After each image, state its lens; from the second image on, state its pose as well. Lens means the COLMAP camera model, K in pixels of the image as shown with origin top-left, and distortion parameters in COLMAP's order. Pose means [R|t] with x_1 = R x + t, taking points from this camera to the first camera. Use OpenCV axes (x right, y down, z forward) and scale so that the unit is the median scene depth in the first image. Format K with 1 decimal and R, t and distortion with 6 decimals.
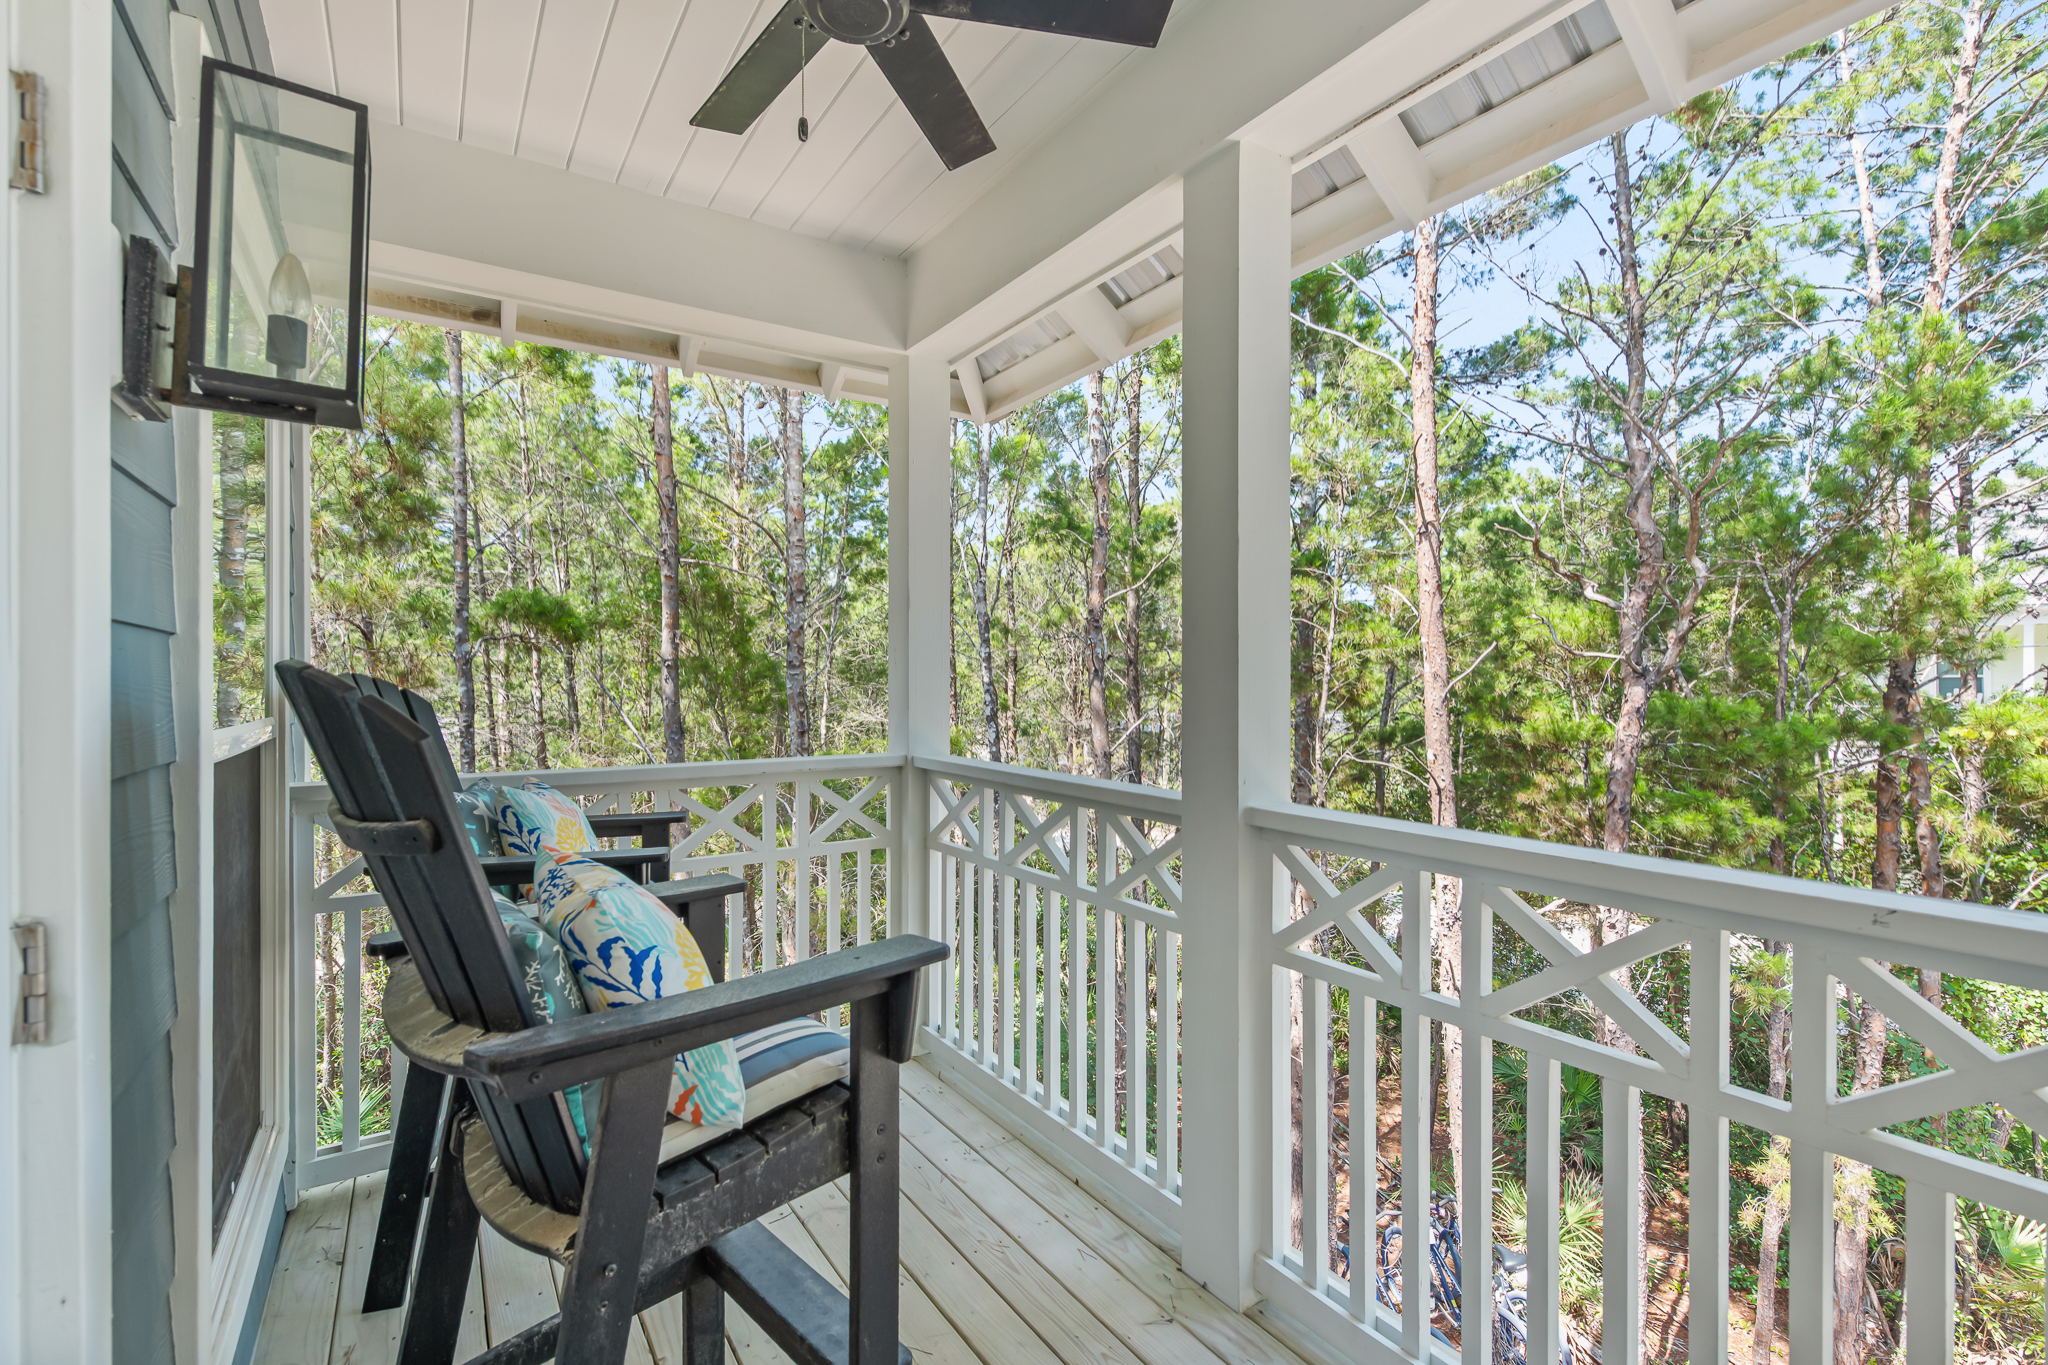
lens RADIAL K [[900.0, 0, 1022.7], [0, 900.0, 684.3], [0, 0, 1]] dist [-0.005164, -0.000276]
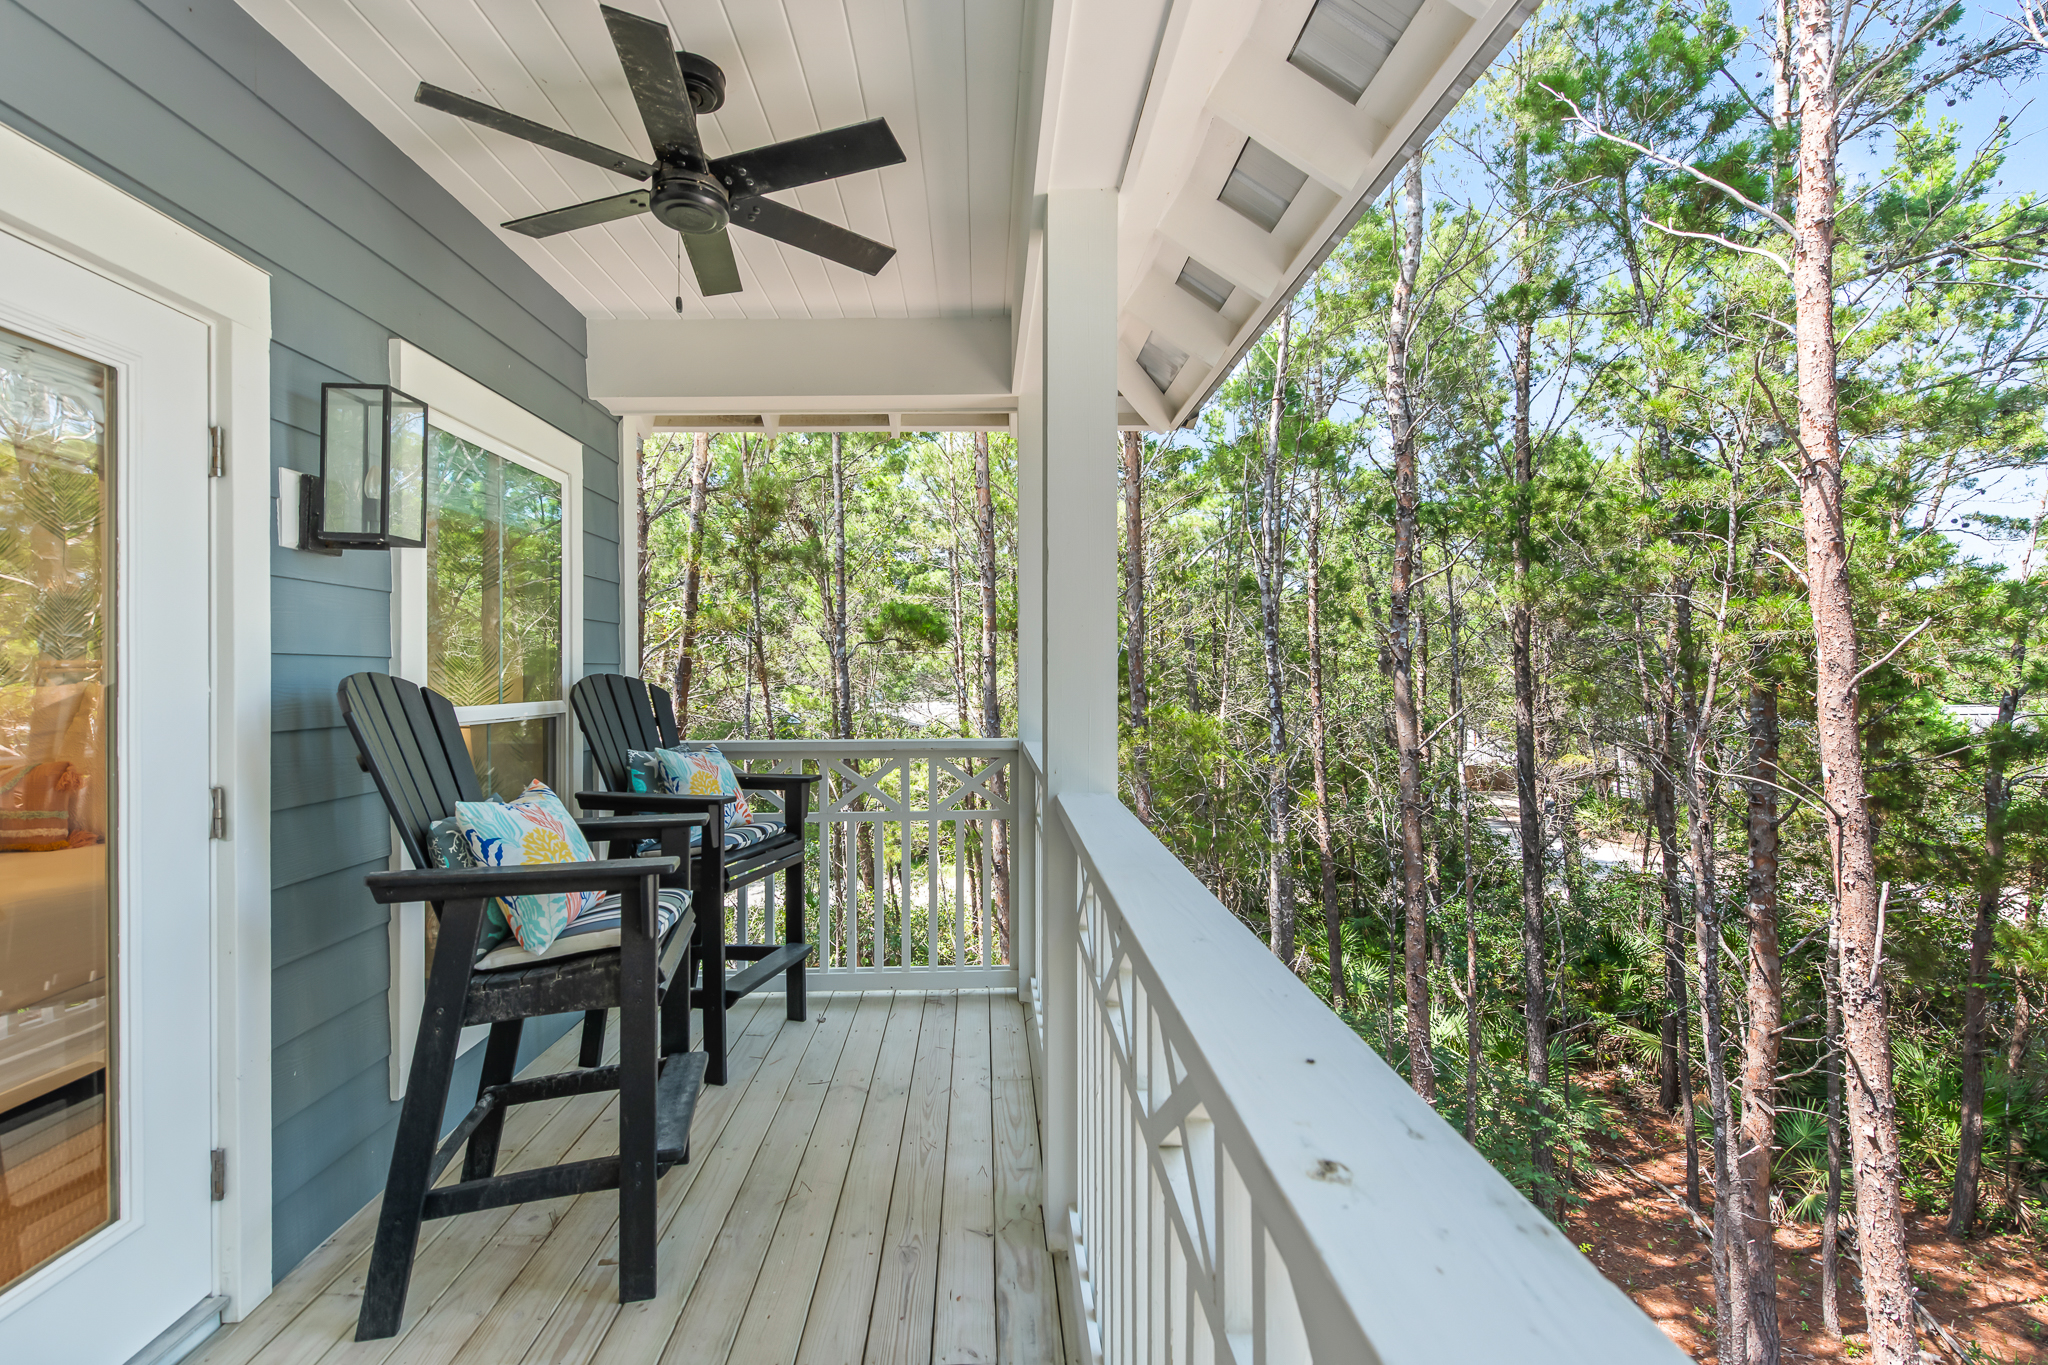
lens RADIAL K [[891.8, 0, 1022.5], [0, 891.8, 674.8], [0, 0, 1]] dist [0.003738, -0.003236]
pose [[0.852379, -0.004555, -0.522904, 0.274415], [0.003955, 0.999990, -0.002264, -0.002426], [0.522909, -0.000139, 0.852388, 0.014657]]
